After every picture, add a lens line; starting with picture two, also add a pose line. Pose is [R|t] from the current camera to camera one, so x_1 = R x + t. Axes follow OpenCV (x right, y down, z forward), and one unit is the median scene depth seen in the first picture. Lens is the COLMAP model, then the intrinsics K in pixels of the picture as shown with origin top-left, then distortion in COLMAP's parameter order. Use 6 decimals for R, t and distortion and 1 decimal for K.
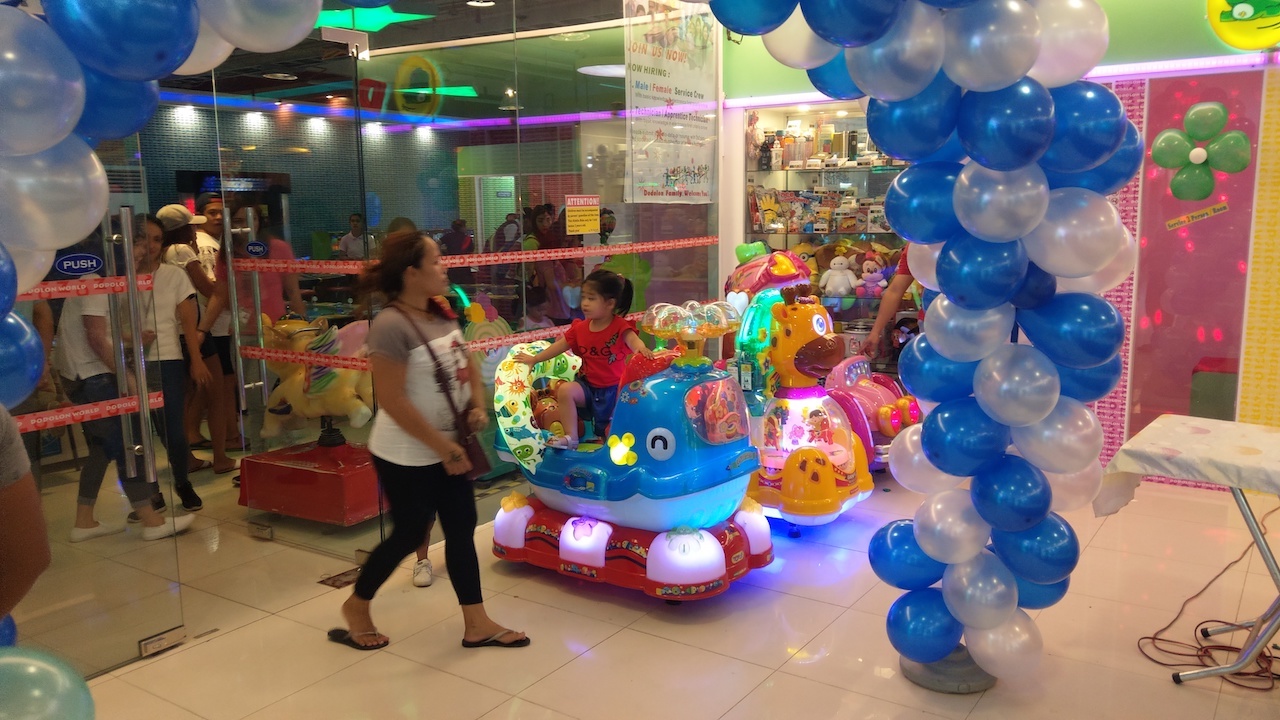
lens RADIAL K [[1012.9, 0, 632.4], [0, 1012.9, 364.5], [0, 0, 1]] dist [0.077460, -0.092576]
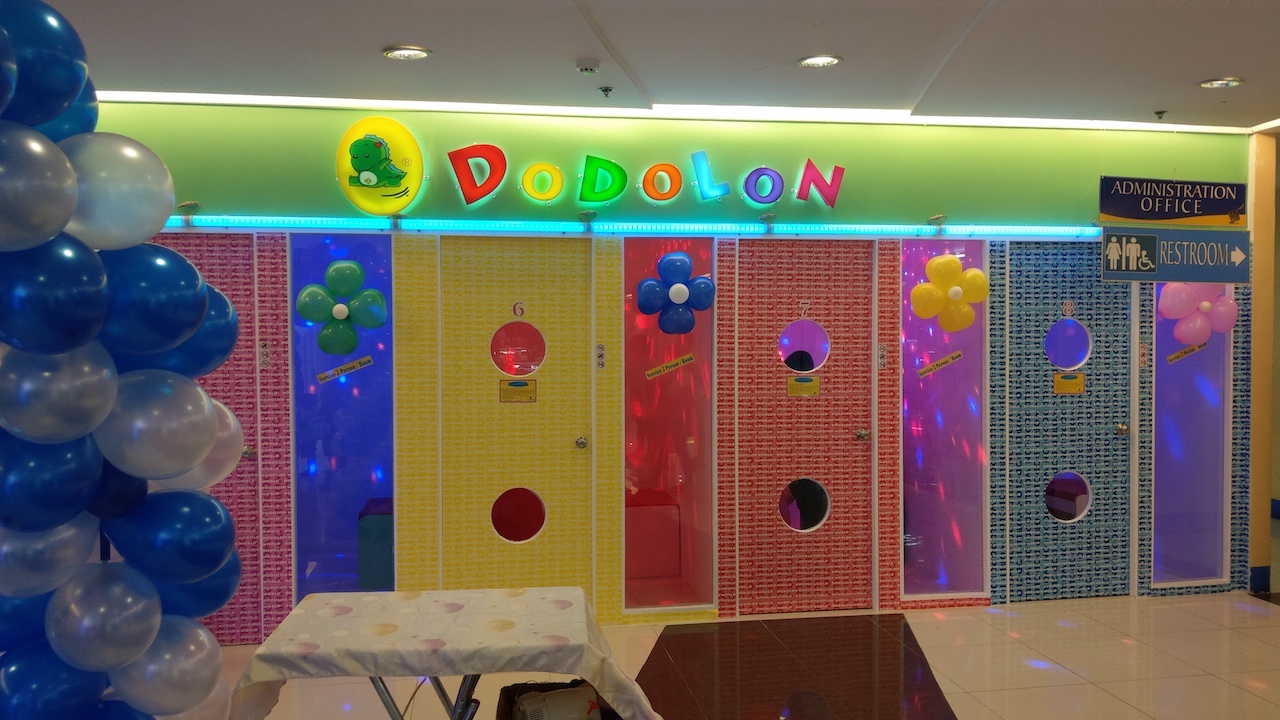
lens RADIAL K [[973.8, 0, 640.0], [0, 973.8, 360.0], [0, 0, 1]] dist [0.138197, -0.190094]
pose [[0.733708, -0.017203, 0.679247, 0.160830], [0.100348, 0.991461, -0.083283, -0.068750], [-0.672014, 0.129266, 0.729169, 0.145265]]
